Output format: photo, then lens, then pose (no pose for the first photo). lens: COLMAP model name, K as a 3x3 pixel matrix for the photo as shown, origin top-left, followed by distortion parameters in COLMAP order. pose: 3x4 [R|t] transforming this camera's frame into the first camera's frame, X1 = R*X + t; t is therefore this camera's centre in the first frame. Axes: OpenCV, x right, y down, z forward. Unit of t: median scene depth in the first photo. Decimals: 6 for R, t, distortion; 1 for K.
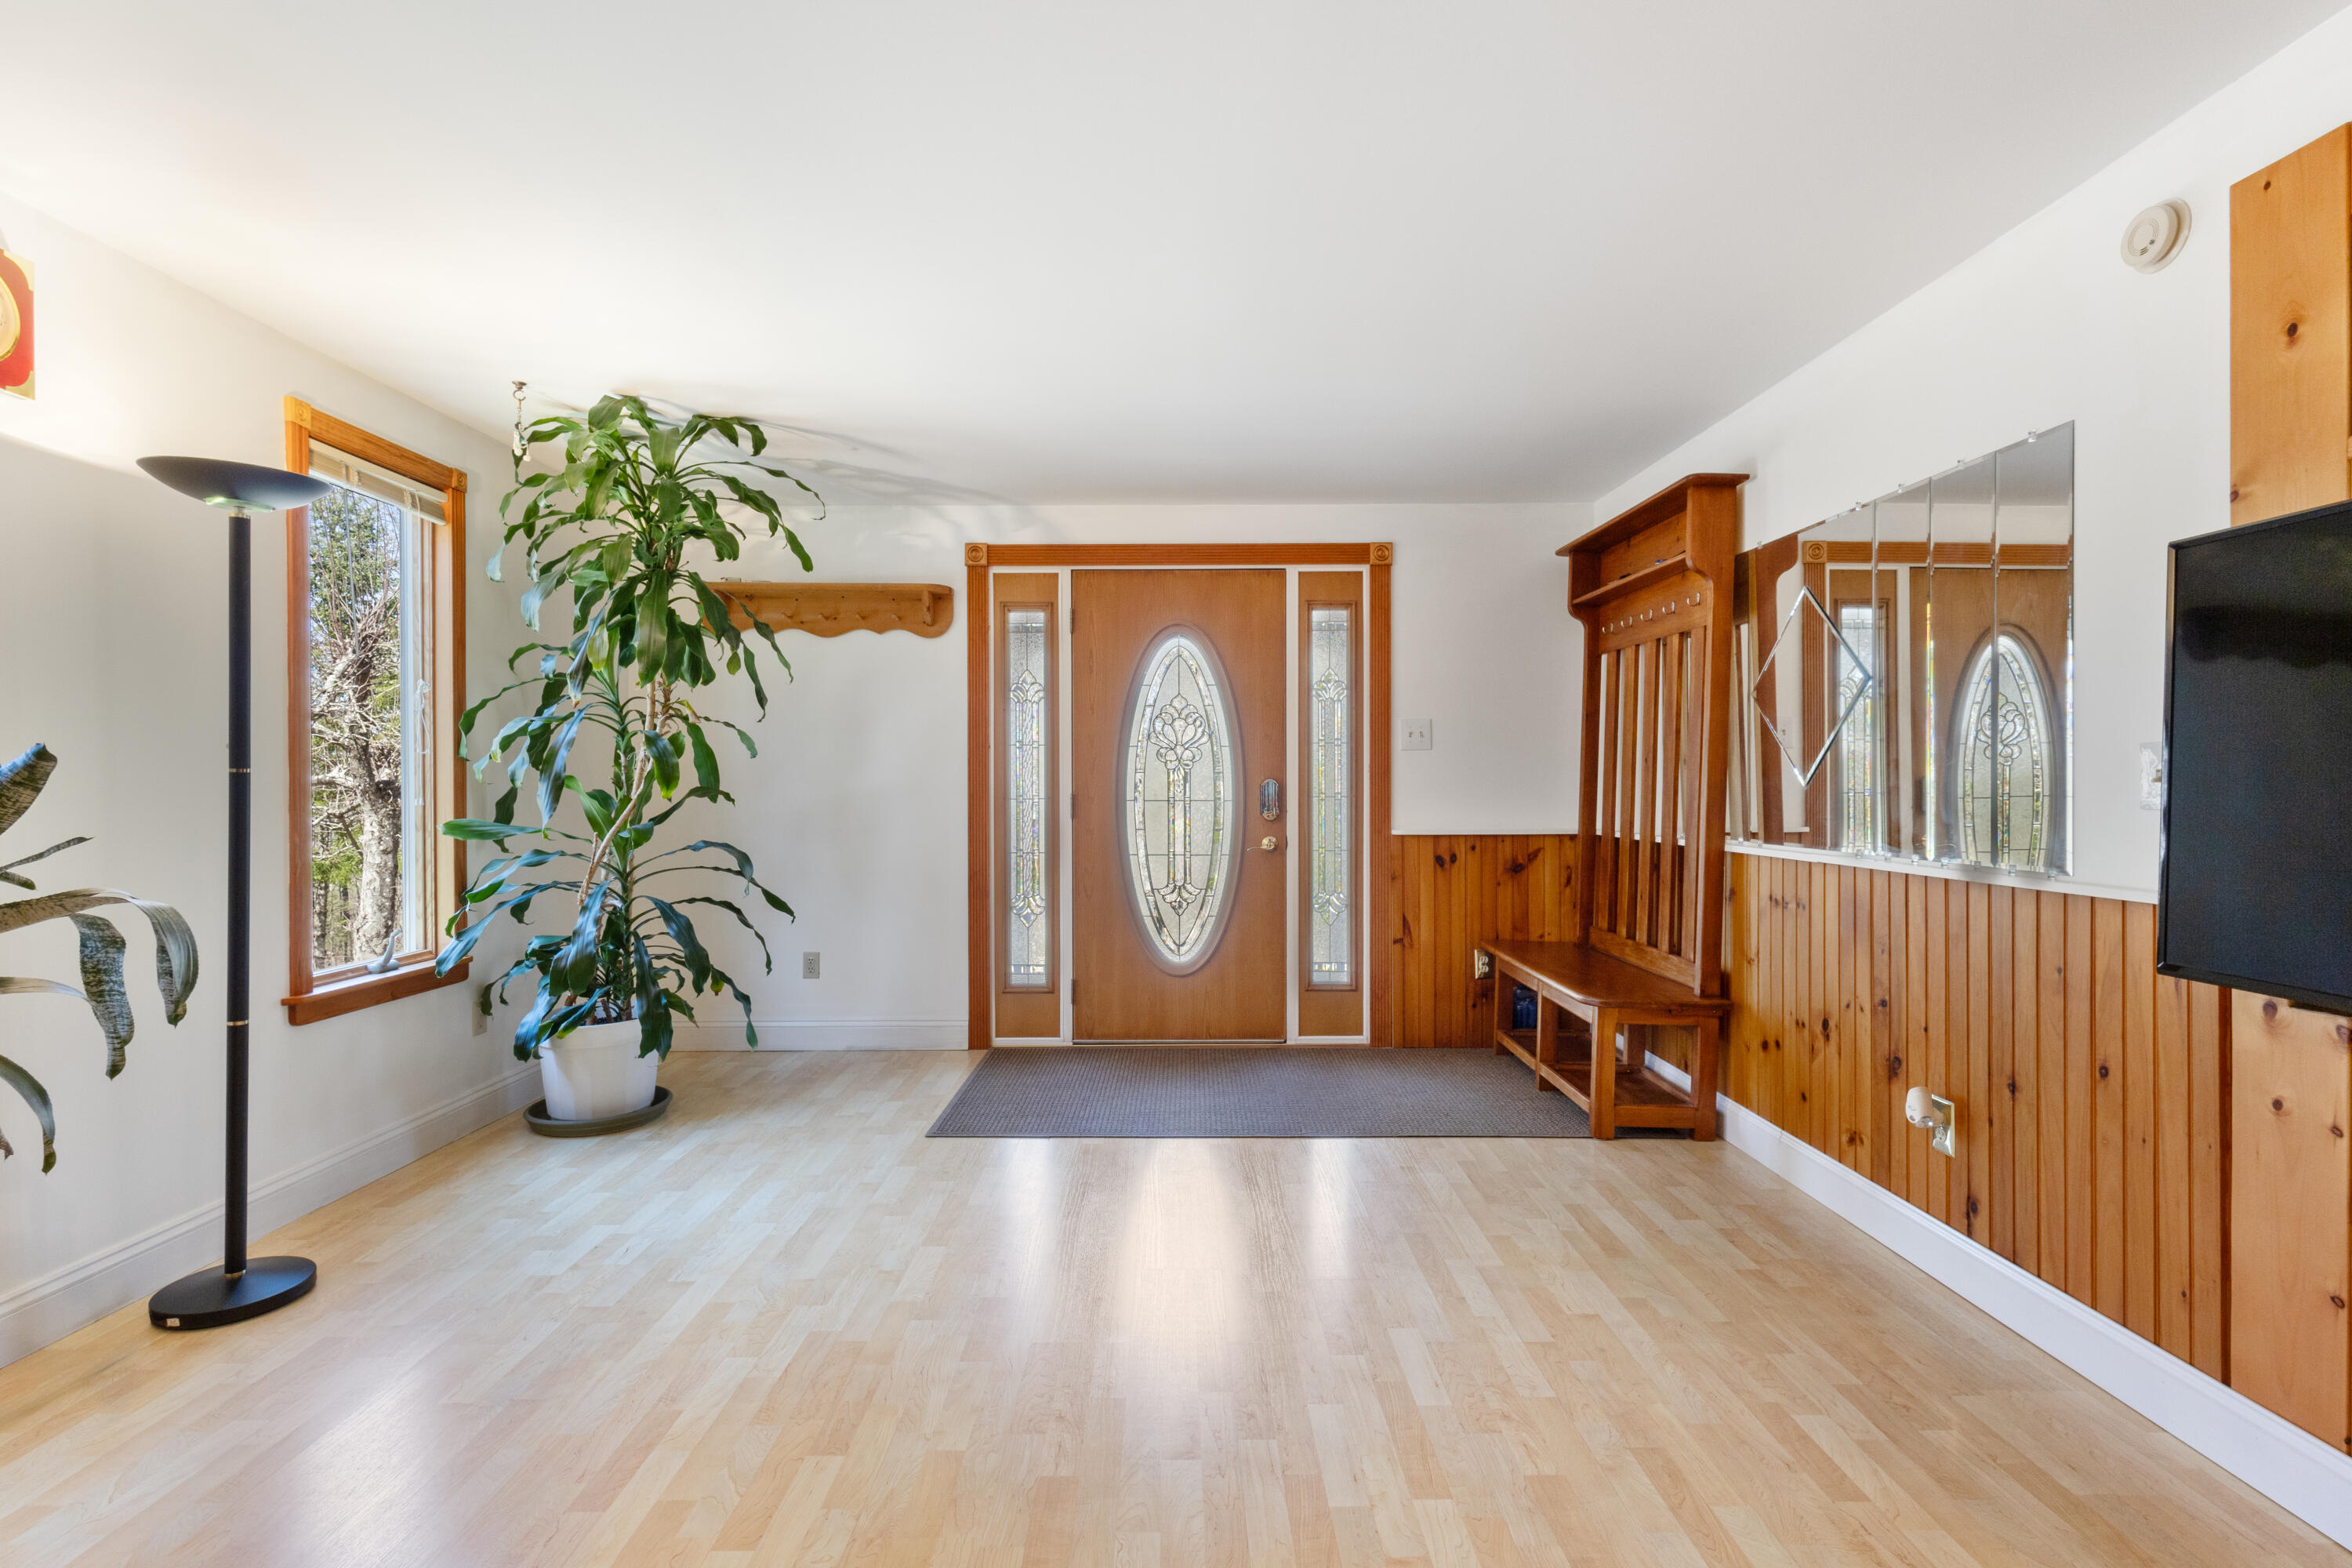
lens RADIAL K [[1079.7, 0, 1179.9], [0, 1079.7, 784.0], [0, 0, 1]] dist [0.002332, 0.001939]
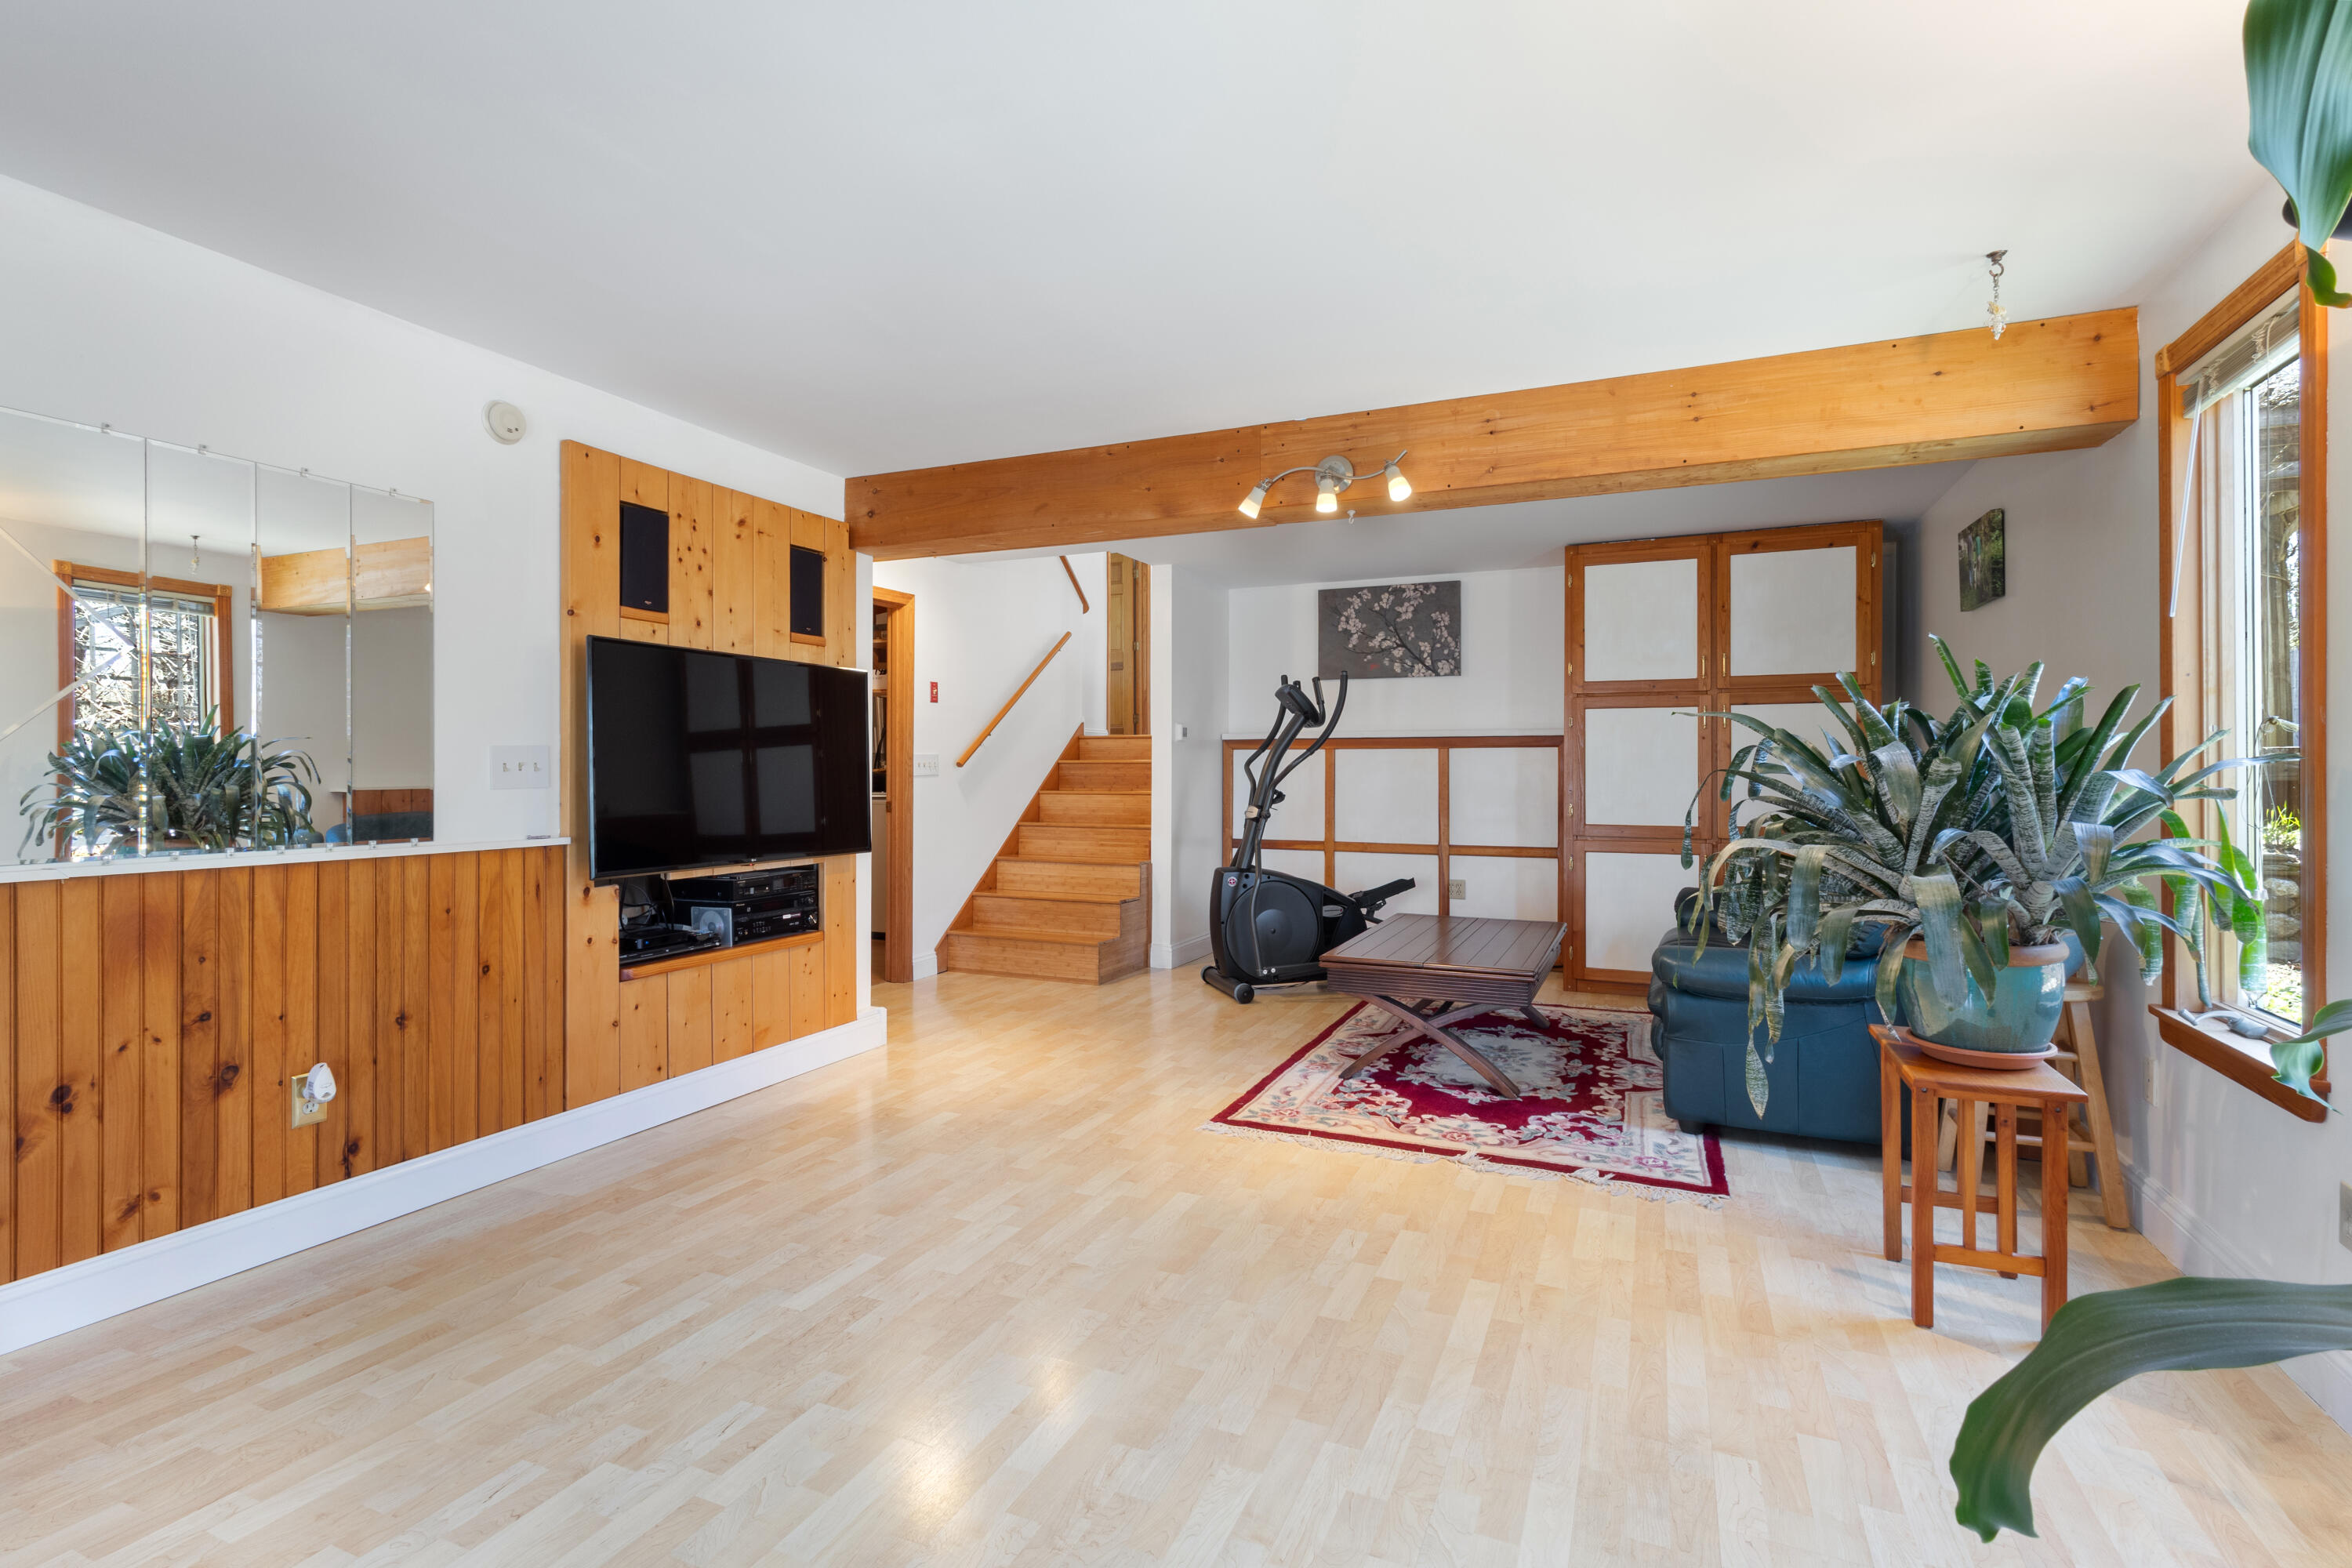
lens RADIAL K [[1092.4, 0, 1174.9], [0, 1092.4, 760.9], [0, 0, 1]] dist [-0.000273, 0.004768]
pose [[-0.911874, 0.004317, 0.410447, -0.551912], [0.001301, 0.999970, -0.007626, -0.002556], [-0.410467, -0.006420, -0.911853, 1.805295]]
